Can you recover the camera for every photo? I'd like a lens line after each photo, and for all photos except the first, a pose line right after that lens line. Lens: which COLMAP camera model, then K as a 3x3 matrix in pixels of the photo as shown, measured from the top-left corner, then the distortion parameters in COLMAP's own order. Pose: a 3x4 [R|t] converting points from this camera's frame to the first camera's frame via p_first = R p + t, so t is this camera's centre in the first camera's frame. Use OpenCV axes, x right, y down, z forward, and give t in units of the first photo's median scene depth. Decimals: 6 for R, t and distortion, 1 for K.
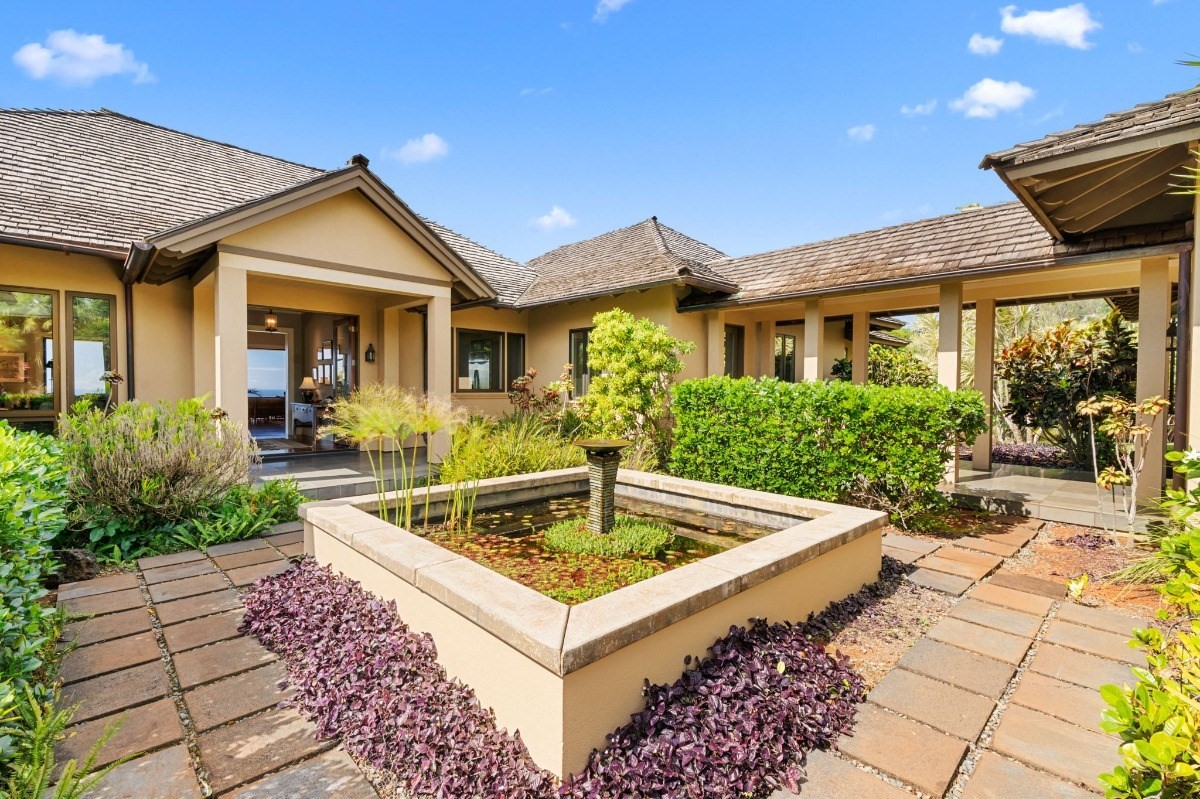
lens RADIAL K [[556.7, 0, 607.1], [0, 556.7, 394.2], [0, 0, 1]] dist [-0.009846, 0.000697]
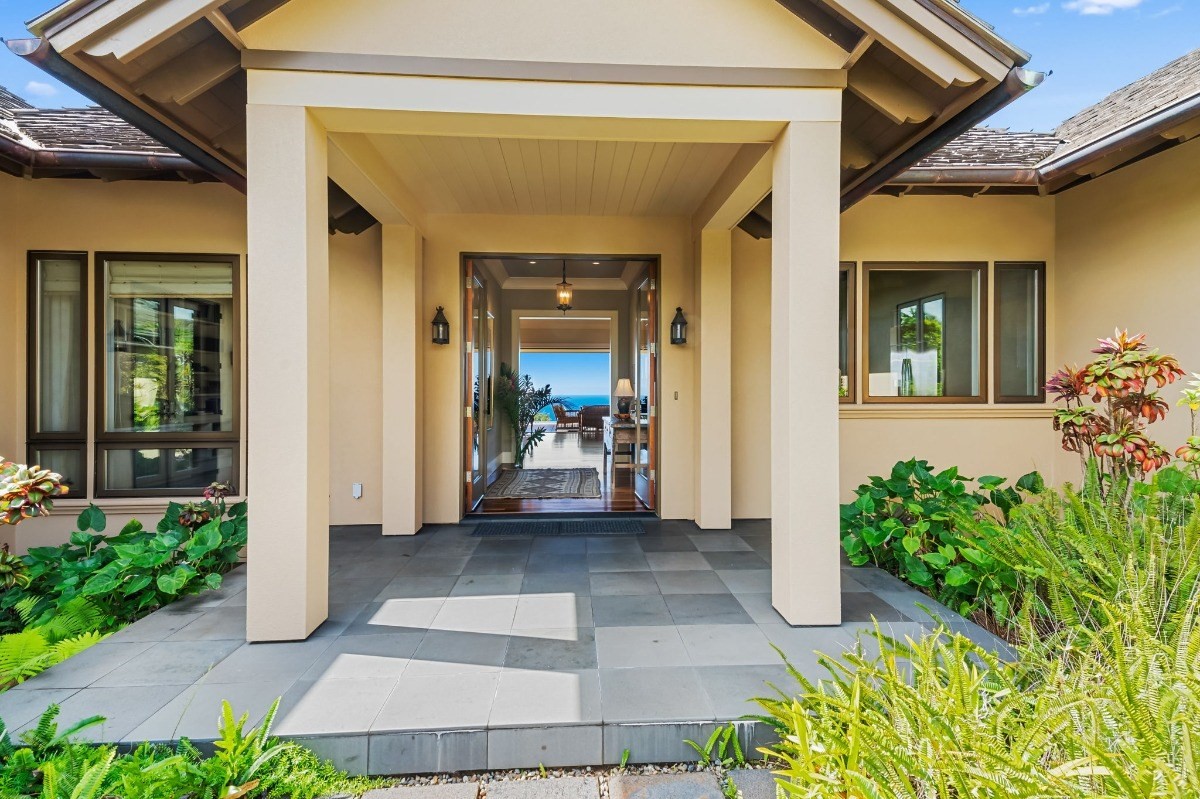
lens RADIAL K [[573.4, 0, 600.0], [0, 573.4, 399.5], [0, 0, 1]] dist [0.027506, 0.000223]
pose [[0.763662, 0.002297, -0.645612, -0.144784], [-0.001789, 0.999997, 0.001441, -0.008717], [0.645613, 0.000055, 0.763665, 0.555727]]
